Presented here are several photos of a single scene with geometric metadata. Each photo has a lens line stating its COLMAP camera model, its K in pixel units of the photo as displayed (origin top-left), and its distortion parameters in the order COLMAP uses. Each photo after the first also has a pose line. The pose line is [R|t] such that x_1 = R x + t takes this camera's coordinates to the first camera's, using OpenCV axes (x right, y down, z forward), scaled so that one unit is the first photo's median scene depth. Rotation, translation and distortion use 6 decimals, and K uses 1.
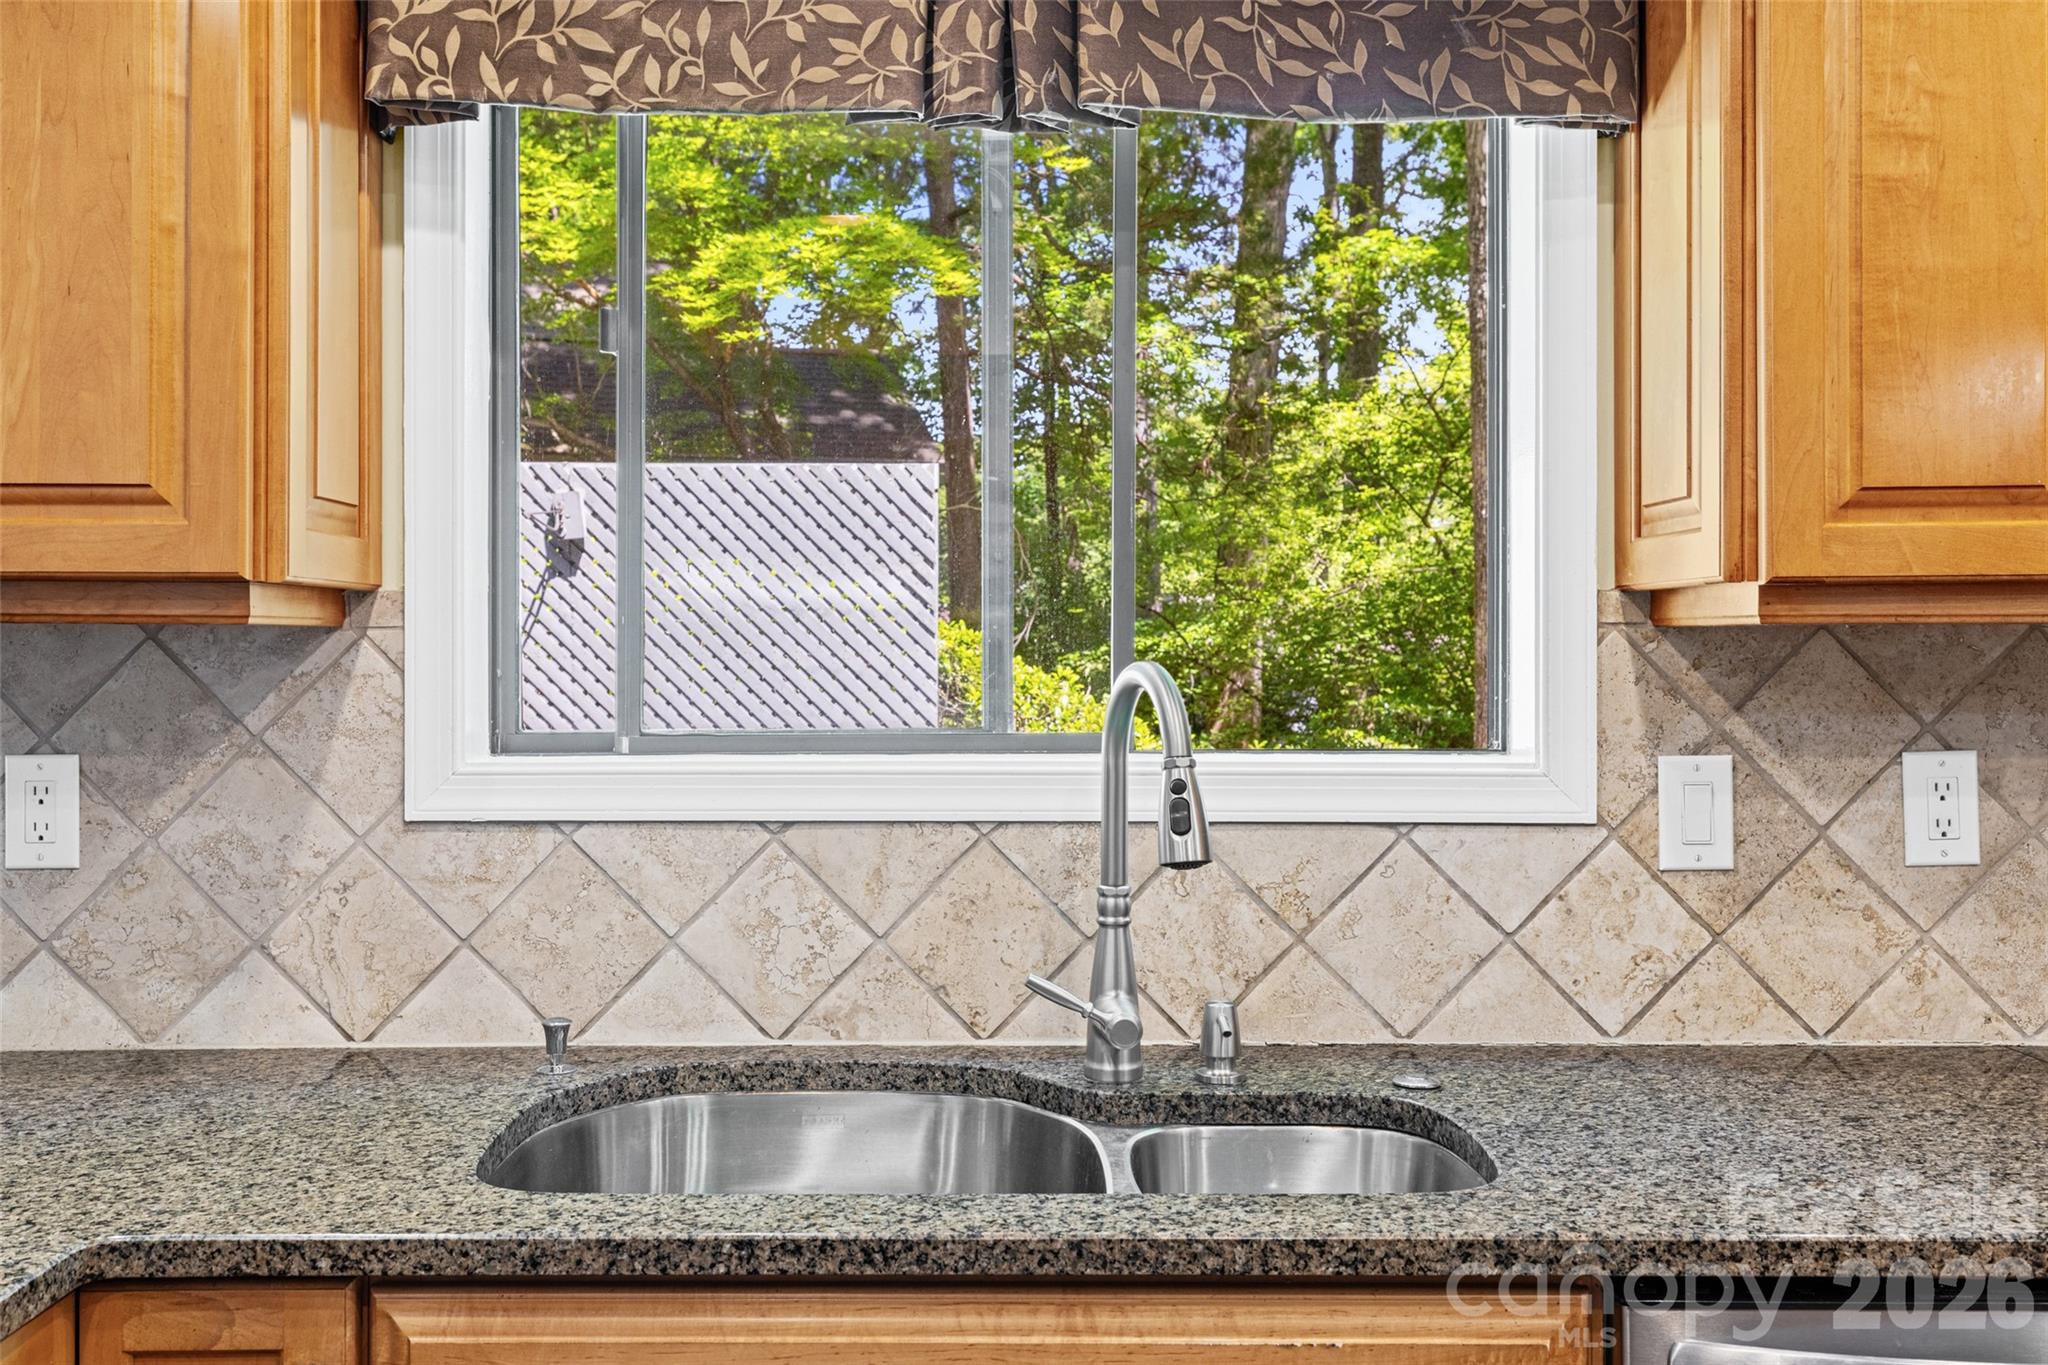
lens RADIAL K [[1807.1, 0, 980.4], [0, 1807.1, 683.4], [0, 0, 1]] dist [0.008224, -0.006698]
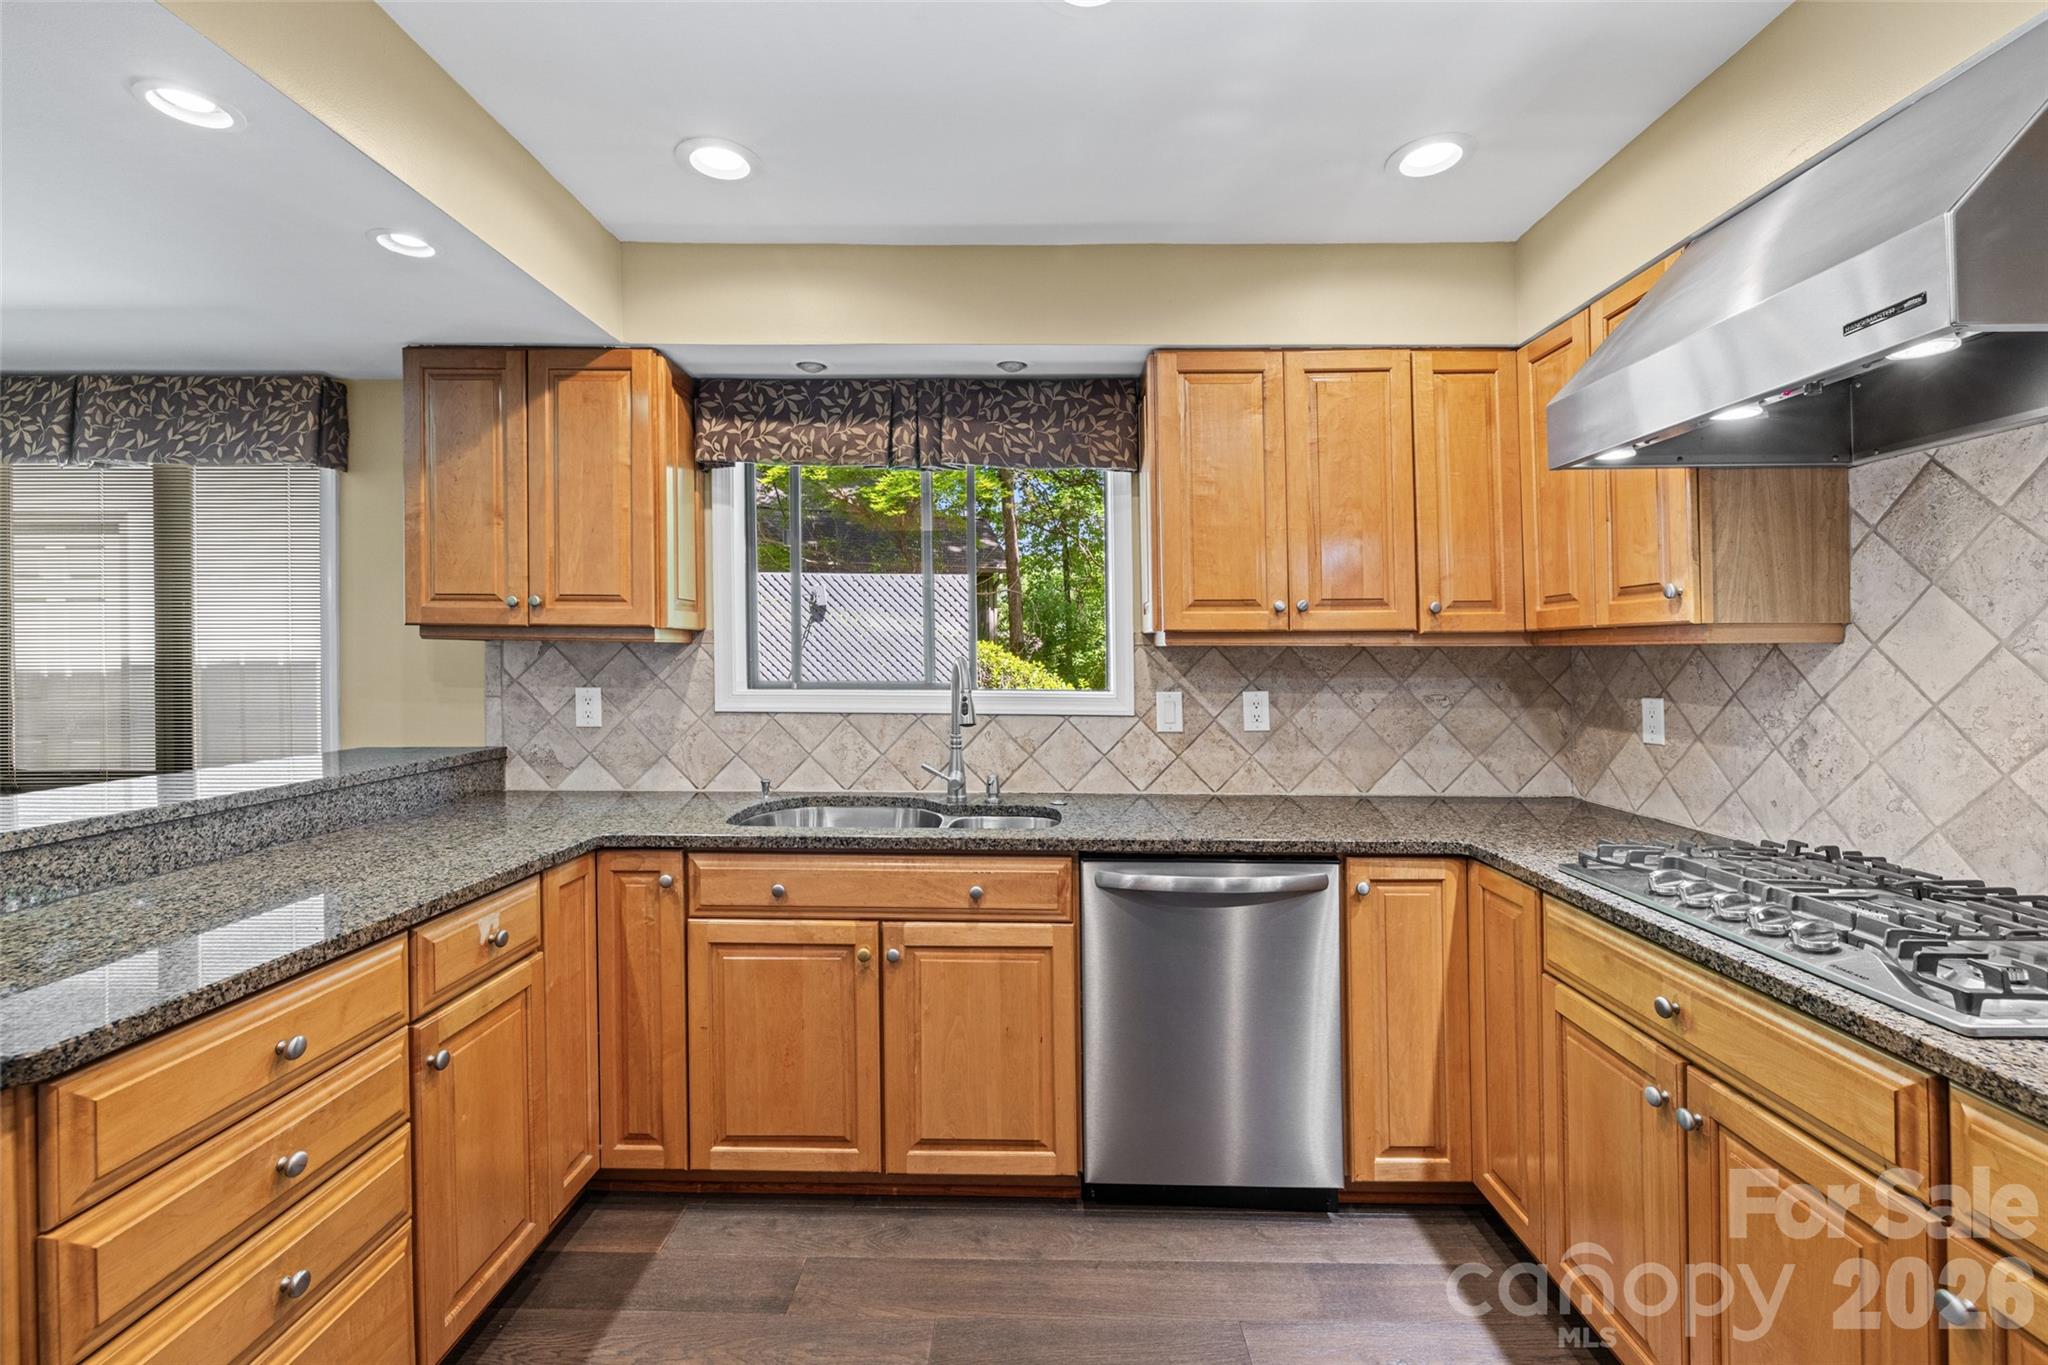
lens RADIAL K [[863.7, 0, 1031.7], [0, 863.7, 664.1], [0, 0, 1]] dist [-0.002639, 0.000051]
pose [[0.999925, 0.006945, -0.010106, 0.194369], [-0.006987, 0.999967, -0.004041, 0.003711], [0.010078, 0.004111, 0.999941, -0.354601]]
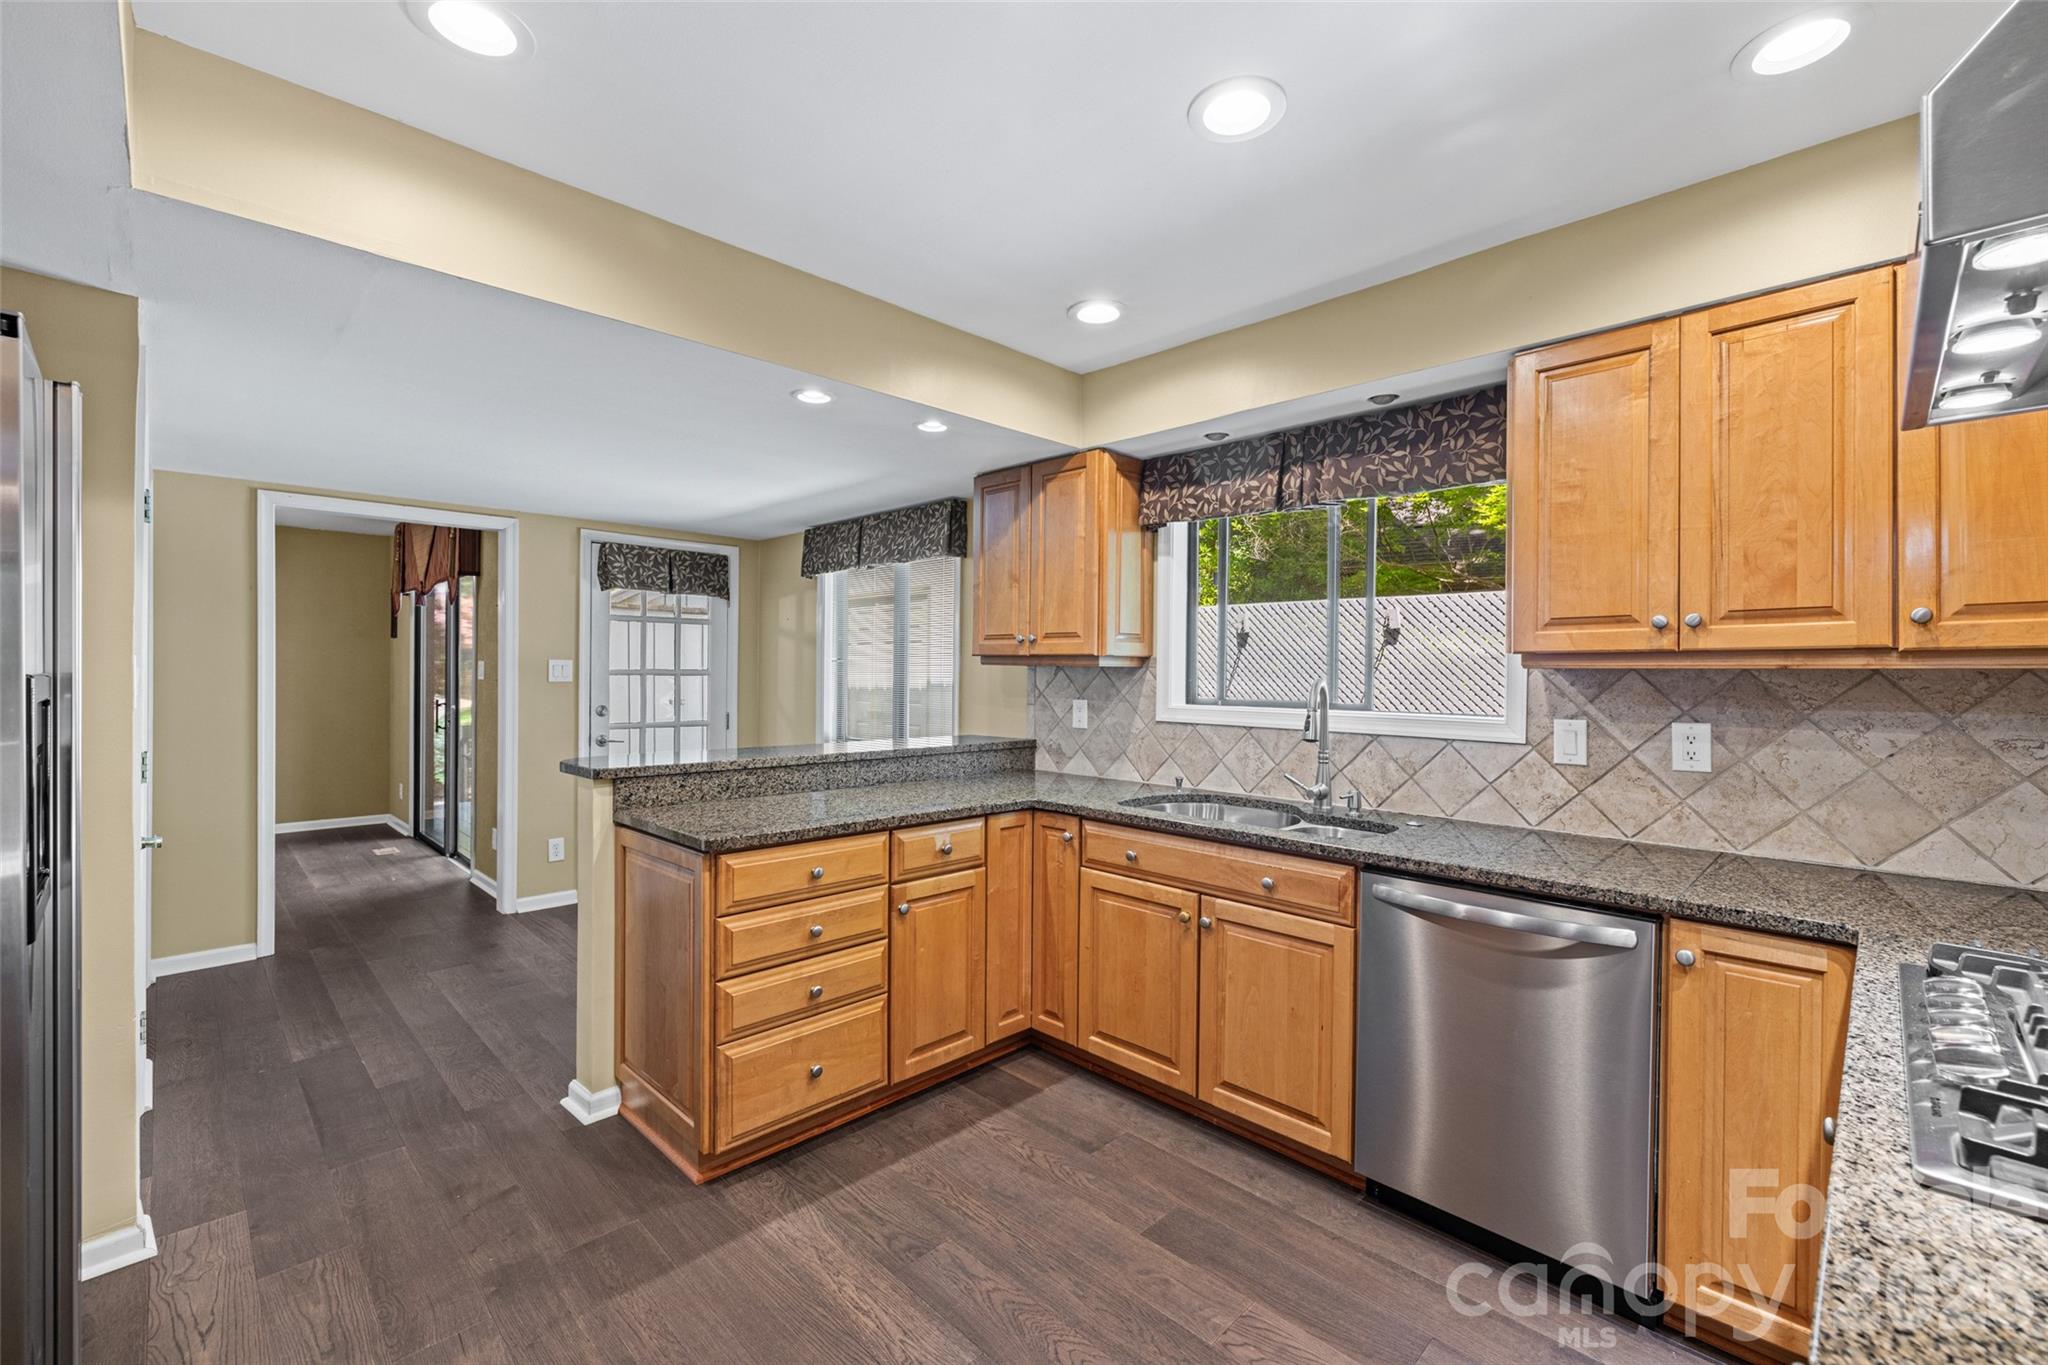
lens RADIAL K [[863.7, 0, 1028.2], [0, 863.7, 691.1], [0, 0, 1]] dist [-0.002639, 0.000051]
pose [[0.705673, 0.023323, -0.708153, 0.718397], [-0.020588, 0.999711, 0.012410, 0.000587], [0.708238, 0.005822, 0.705950, -0.395871]]
